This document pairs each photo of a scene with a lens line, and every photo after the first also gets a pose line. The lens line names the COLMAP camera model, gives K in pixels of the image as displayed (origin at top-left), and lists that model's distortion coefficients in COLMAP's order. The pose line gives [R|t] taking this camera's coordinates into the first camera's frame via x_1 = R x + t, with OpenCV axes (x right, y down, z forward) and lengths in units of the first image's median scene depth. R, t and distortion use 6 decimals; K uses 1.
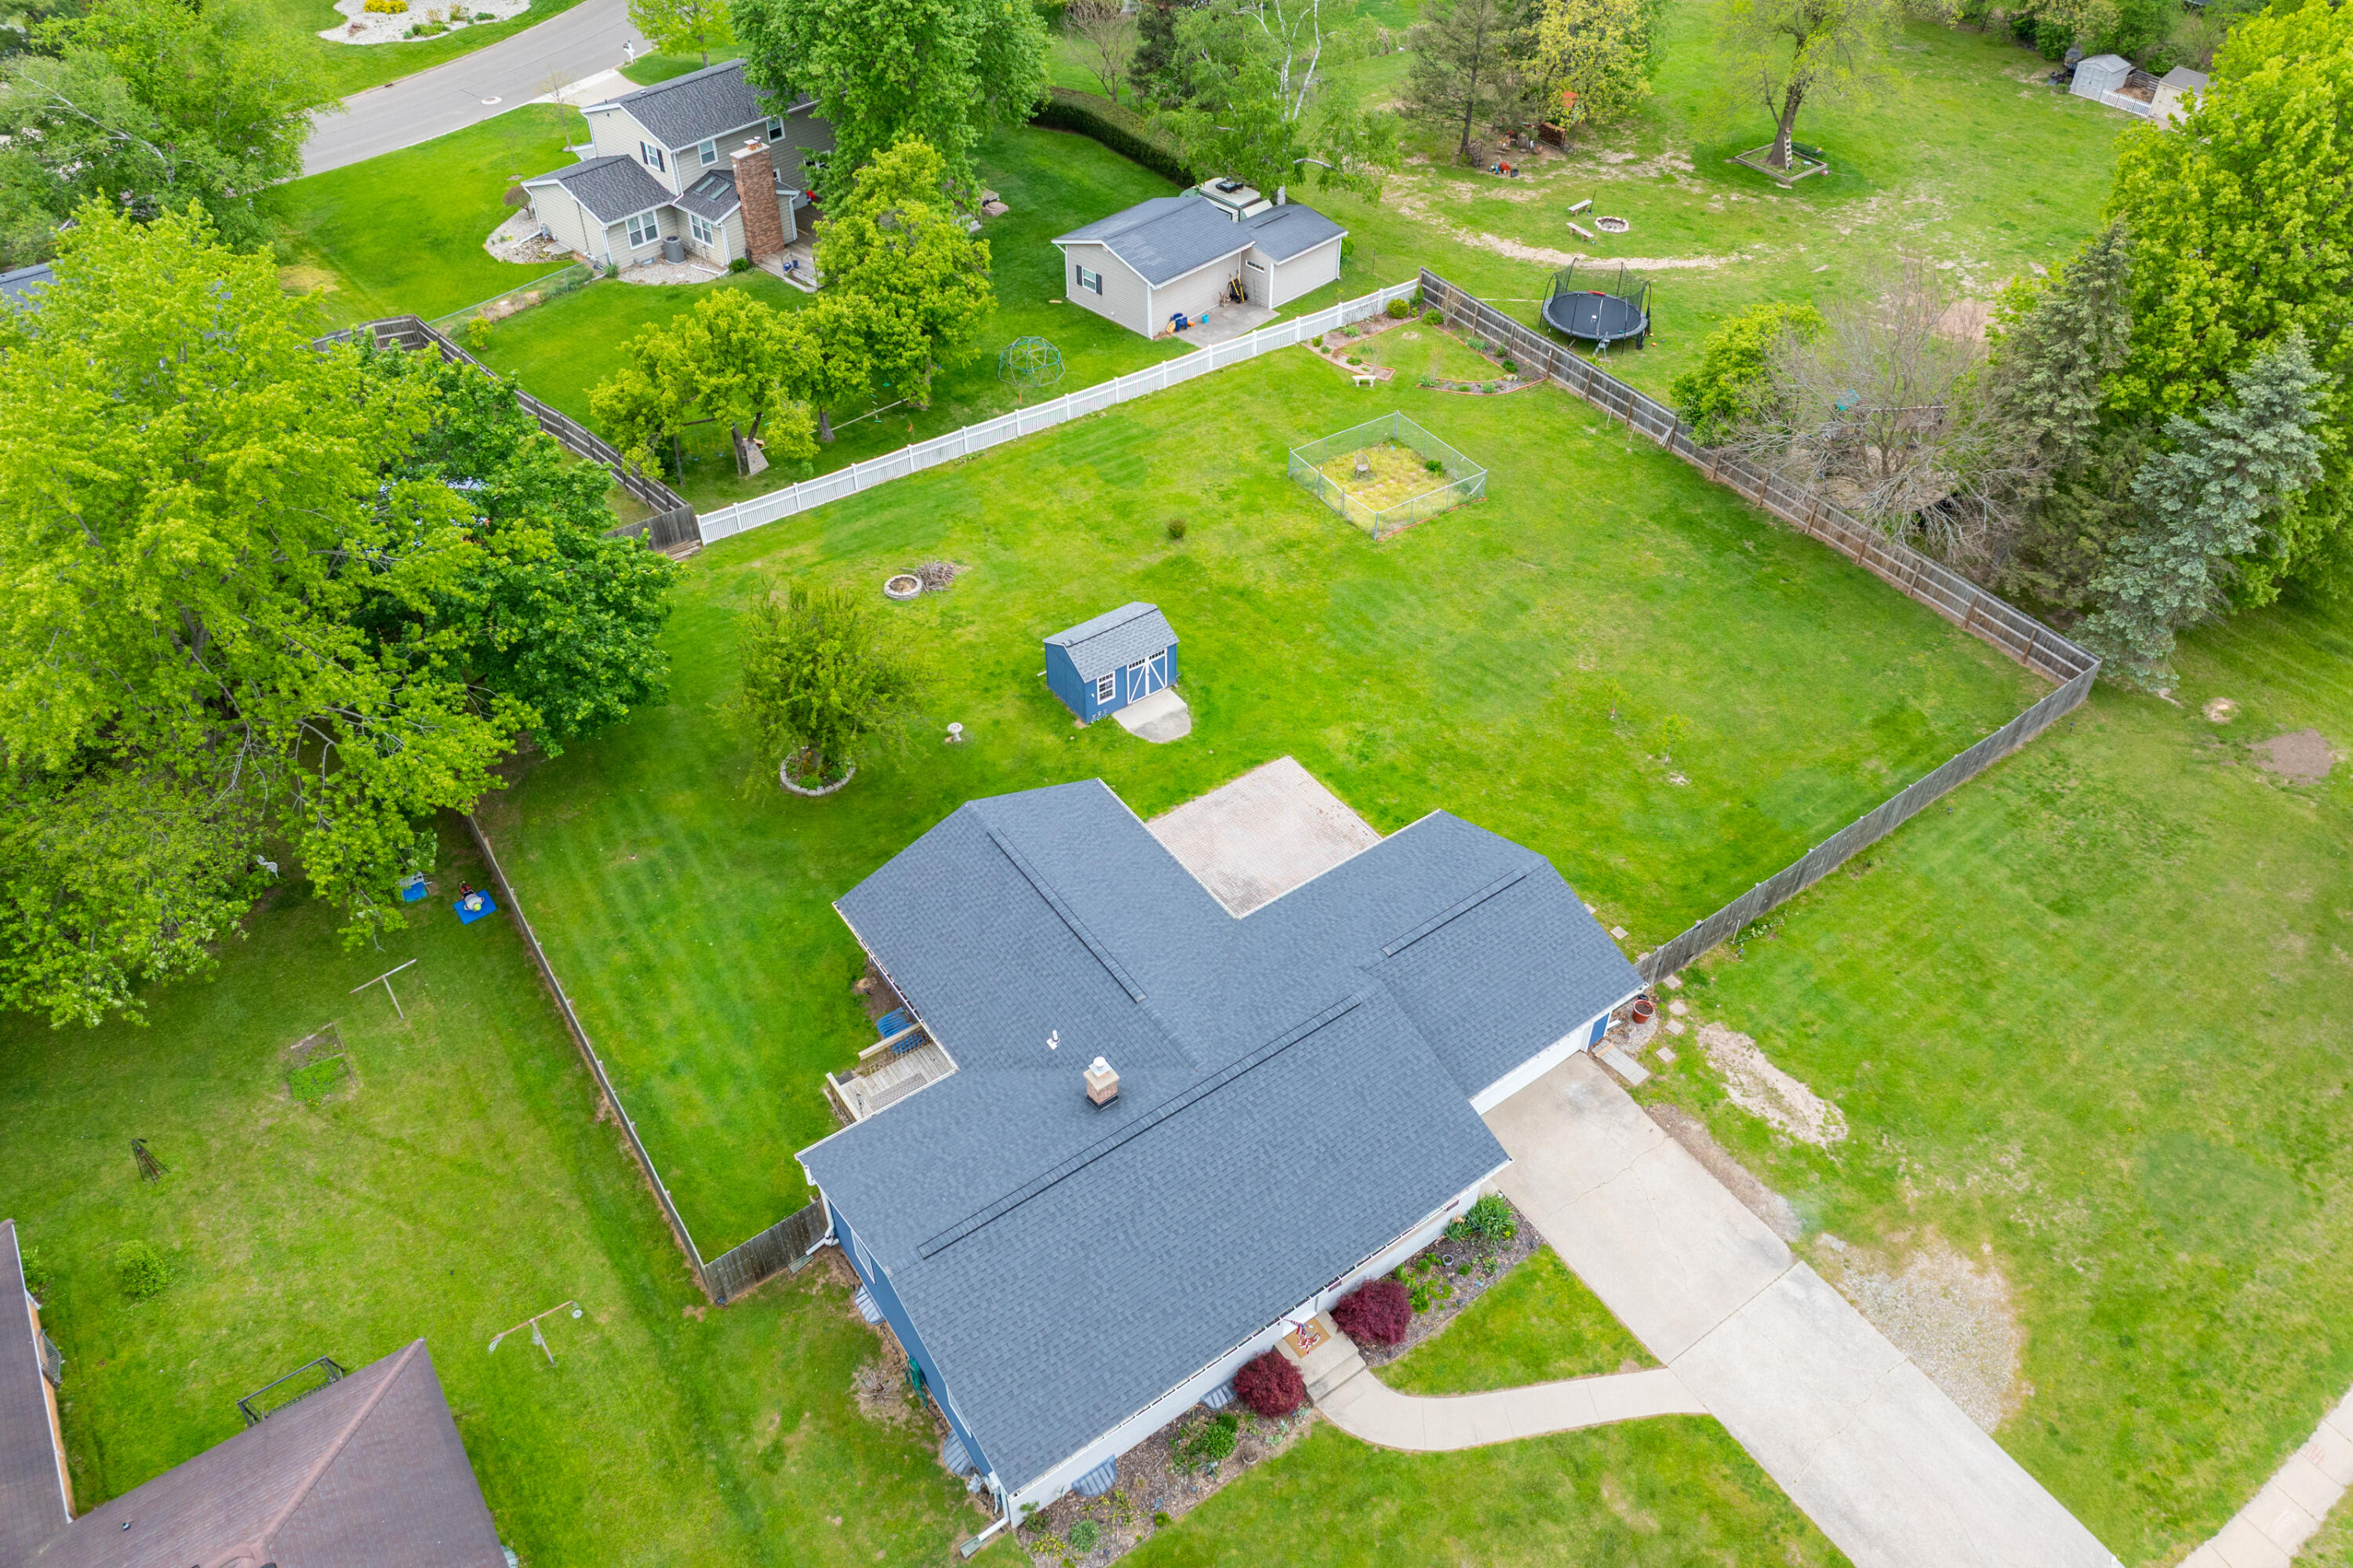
lens RADIAL K [[1668.7, 0, 1185.6], [0, 1668.7, 674.3], [0, 0, 1]] dist [-0.035339, -0.005556]
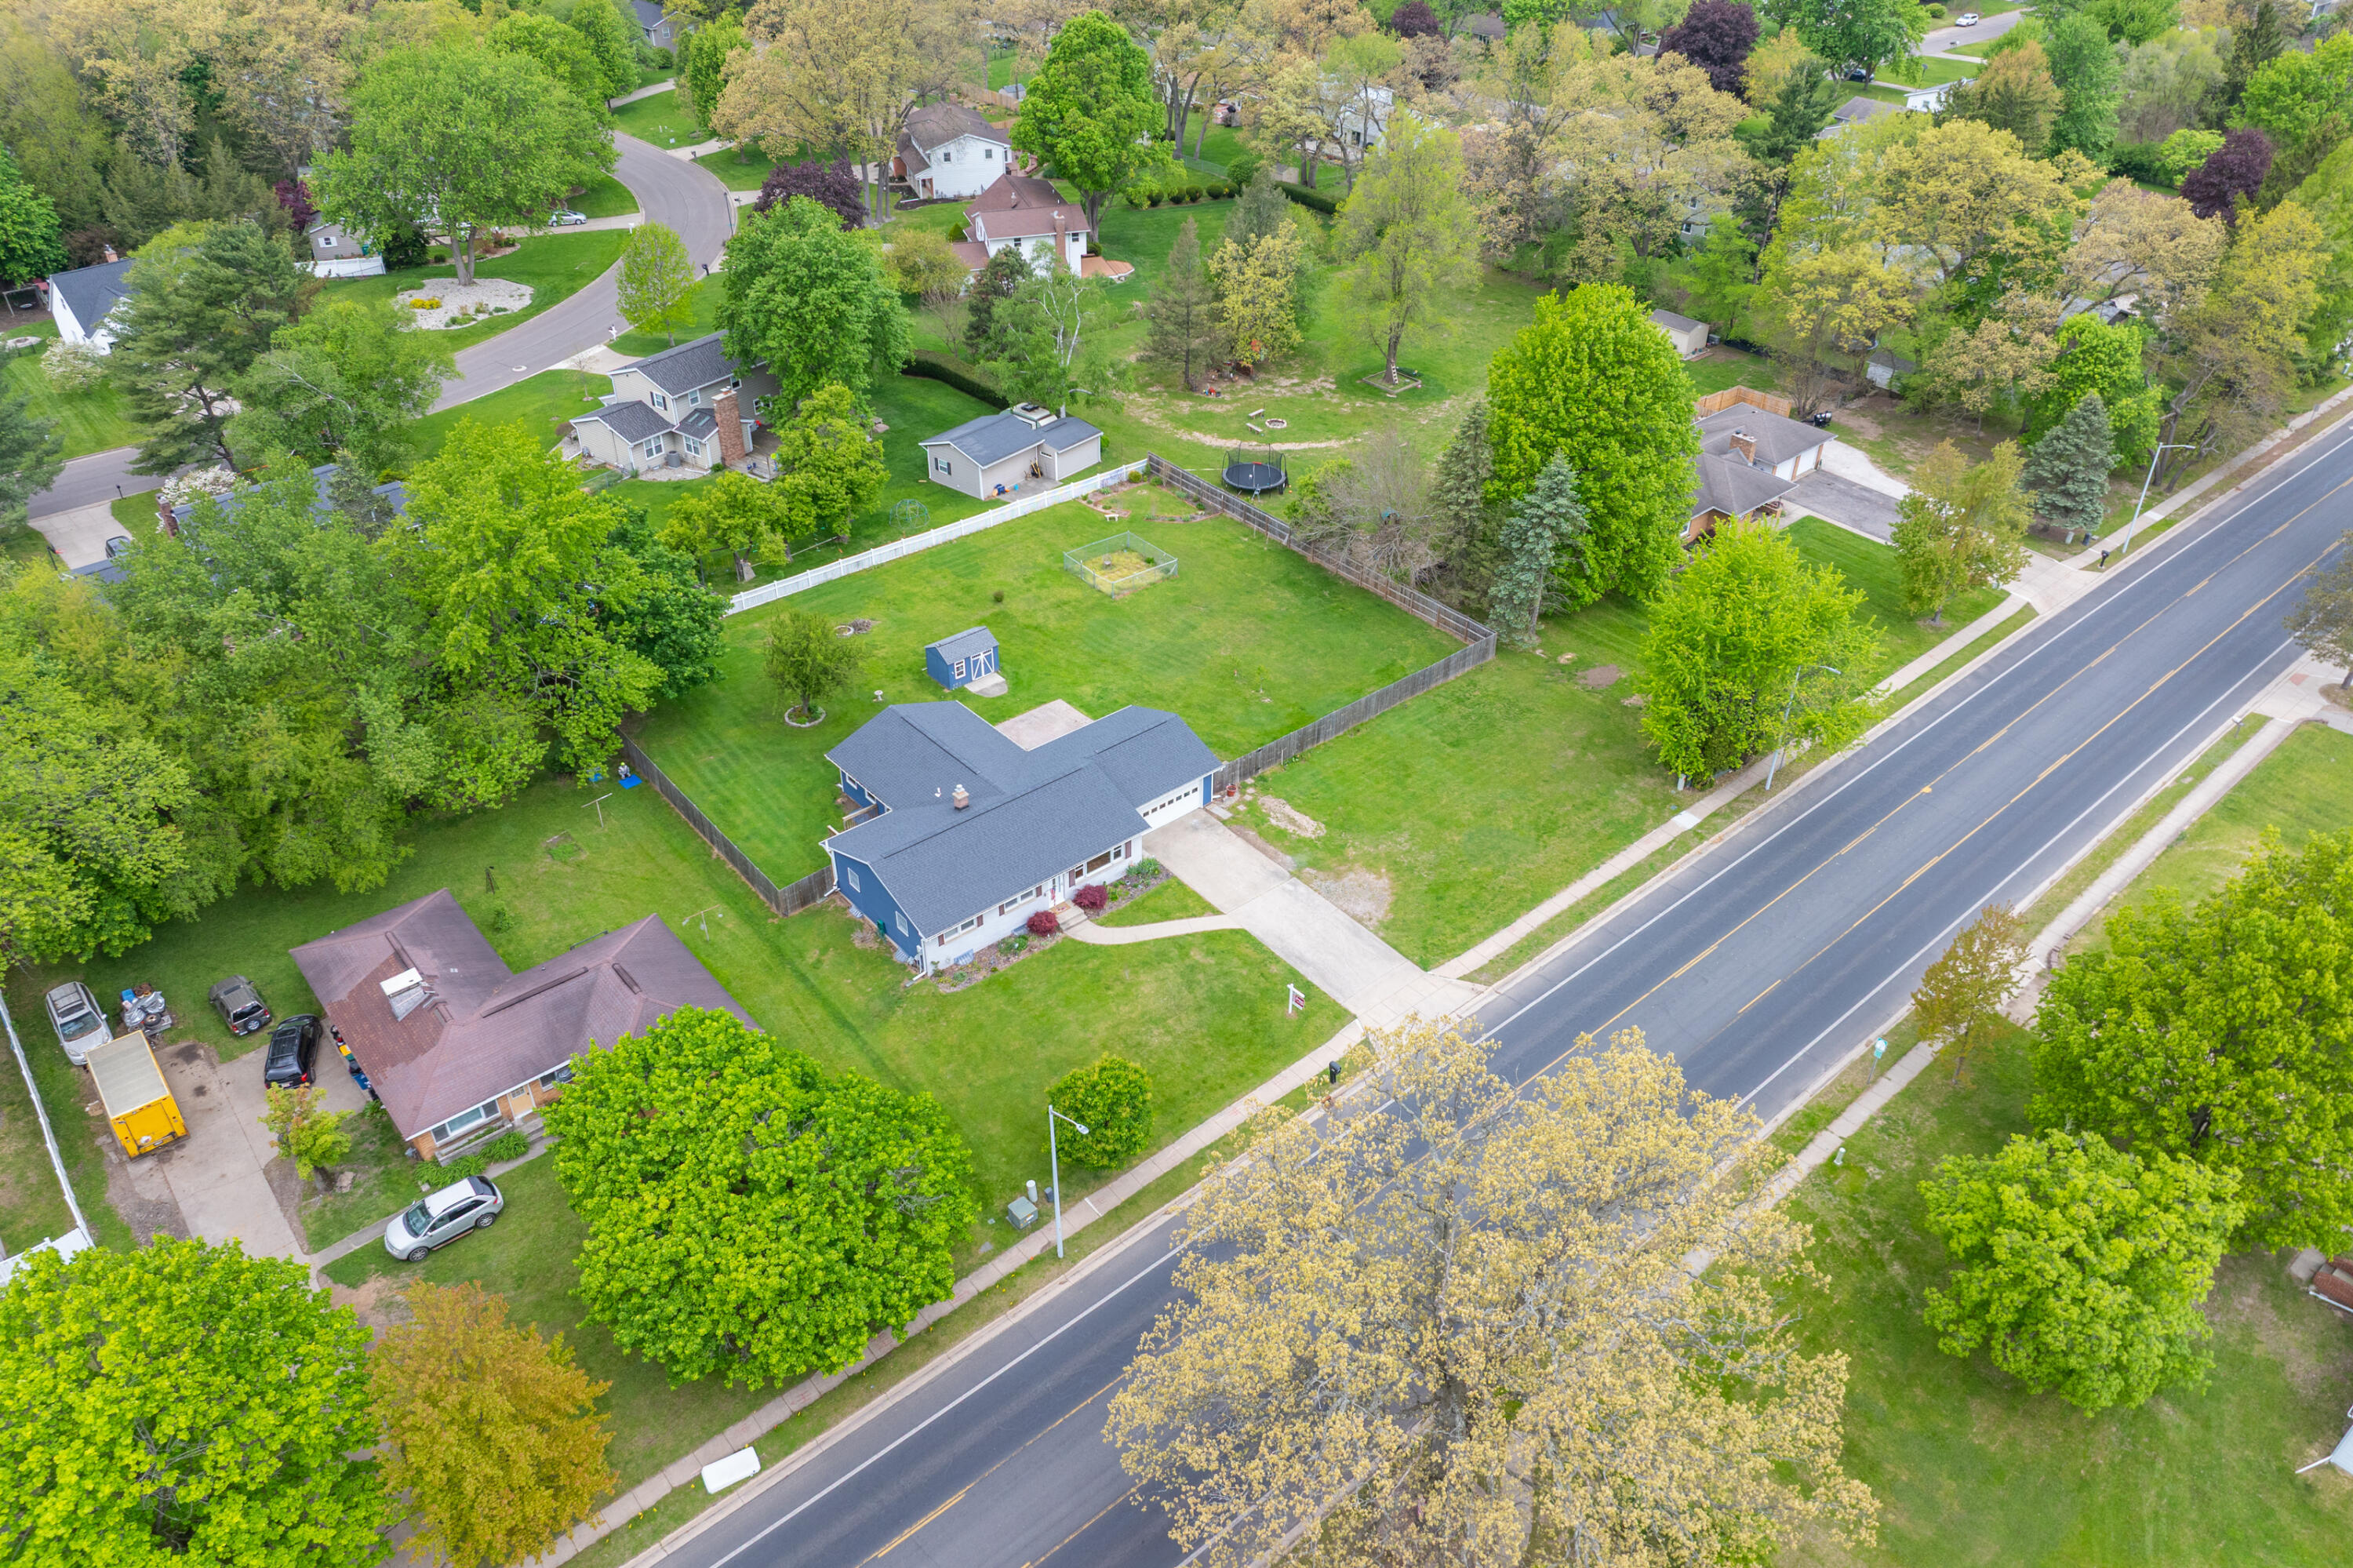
lens RADIAL K [[1653.6, 0, 1185.2], [0, 1653.6, 781.0], [0, 0, 1]] dist [-0.024595, -0.006493]
pose [[0.995928, -0.049821, 0.075134, 0.048235], [0.055386, 0.995726, -0.073903, 0.236938], [-0.071131, 0.077764, 0.994431, -0.700188]]
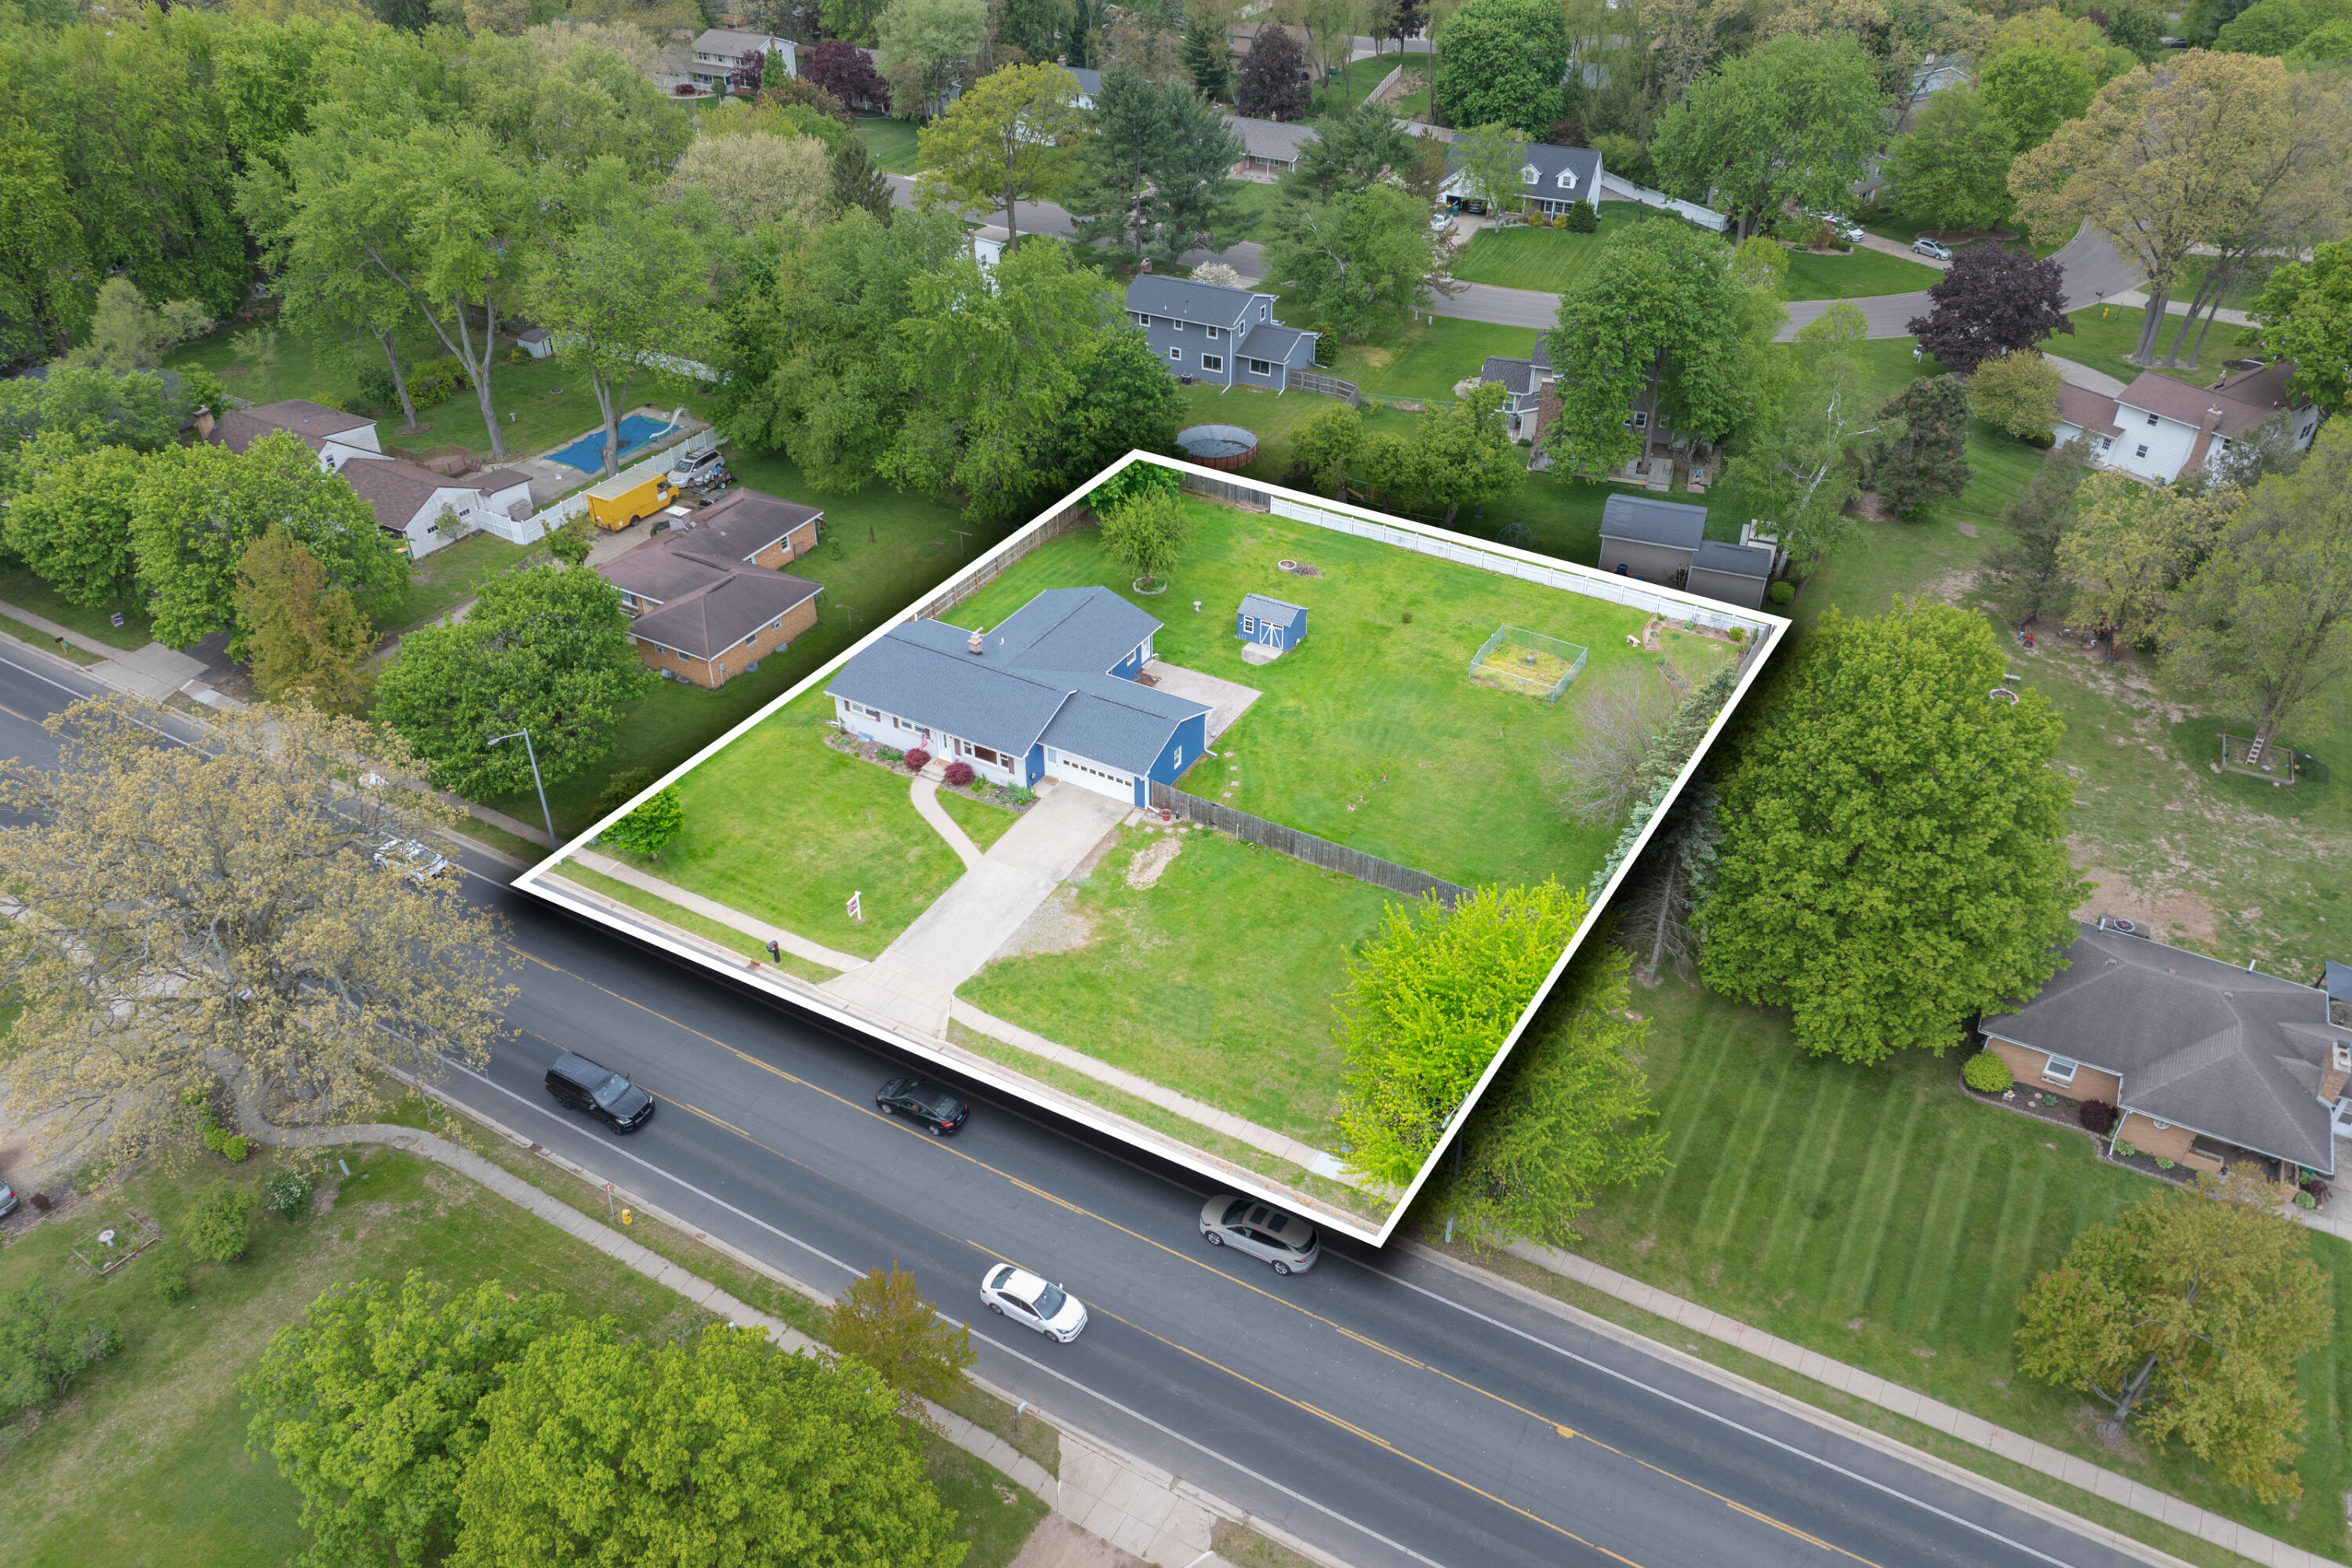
lens RADIAL K [[1652.8, 0, 1184.7], [0, 1652.8, 781.0], [0, 0, 1]] dist [-0.024595, -0.006493]
pose [[0.420780, 0.519587, -0.743622, 1.211810], [-0.577218, 0.785725, 0.222385, -0.195513], [0.699831, 0.335656, 0.630533, -0.166480]]
